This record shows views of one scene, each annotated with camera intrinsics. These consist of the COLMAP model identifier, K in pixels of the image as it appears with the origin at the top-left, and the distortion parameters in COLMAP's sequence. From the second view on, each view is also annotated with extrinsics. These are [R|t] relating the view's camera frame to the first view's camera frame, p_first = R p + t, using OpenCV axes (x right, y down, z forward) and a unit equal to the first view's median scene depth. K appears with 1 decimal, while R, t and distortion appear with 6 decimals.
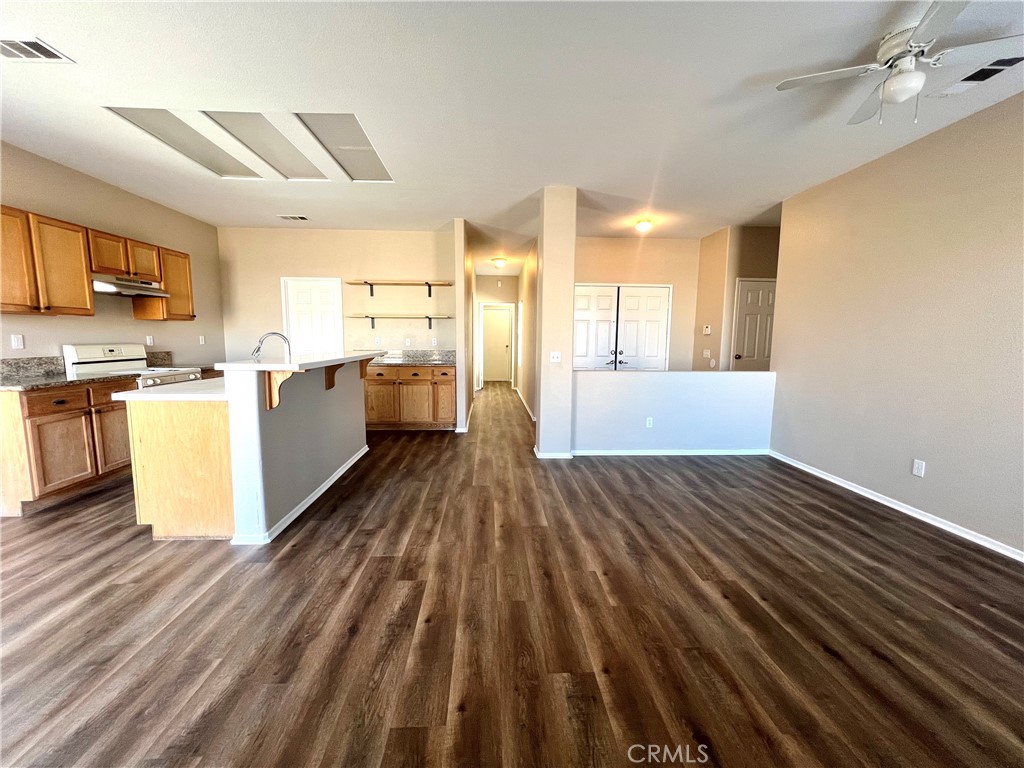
lens RADIAL K [[409.4, 0, 509.3], [0, 409.4, 385.1], [0, 0, 1]] dist [0.000570, 0.000087]
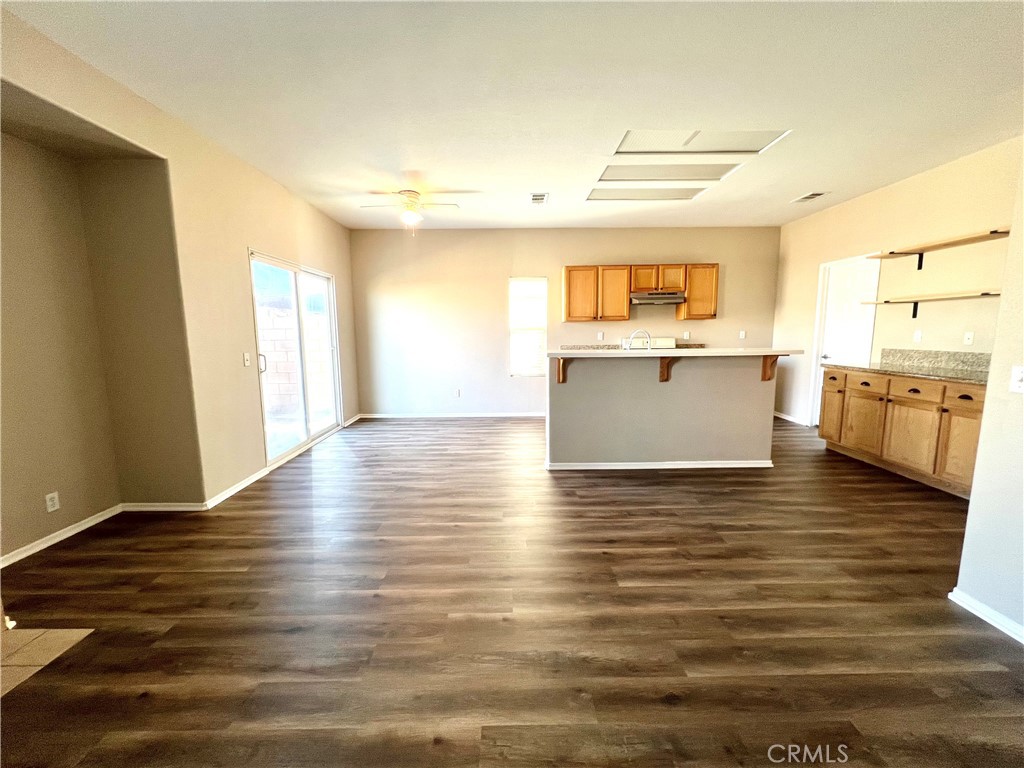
lens RADIAL K [[409.4, 0, 509.0], [0, 409.4, 384.1], [0, 0, 1]] dist [0.000570, 0.000087]
pose [[-0.043237, 0.121282, -0.991676, 0.630411], [-0.106613, 0.986376, 0.125282, -0.072994], [0.993360, 0.111142, -0.029717, 0.615634]]
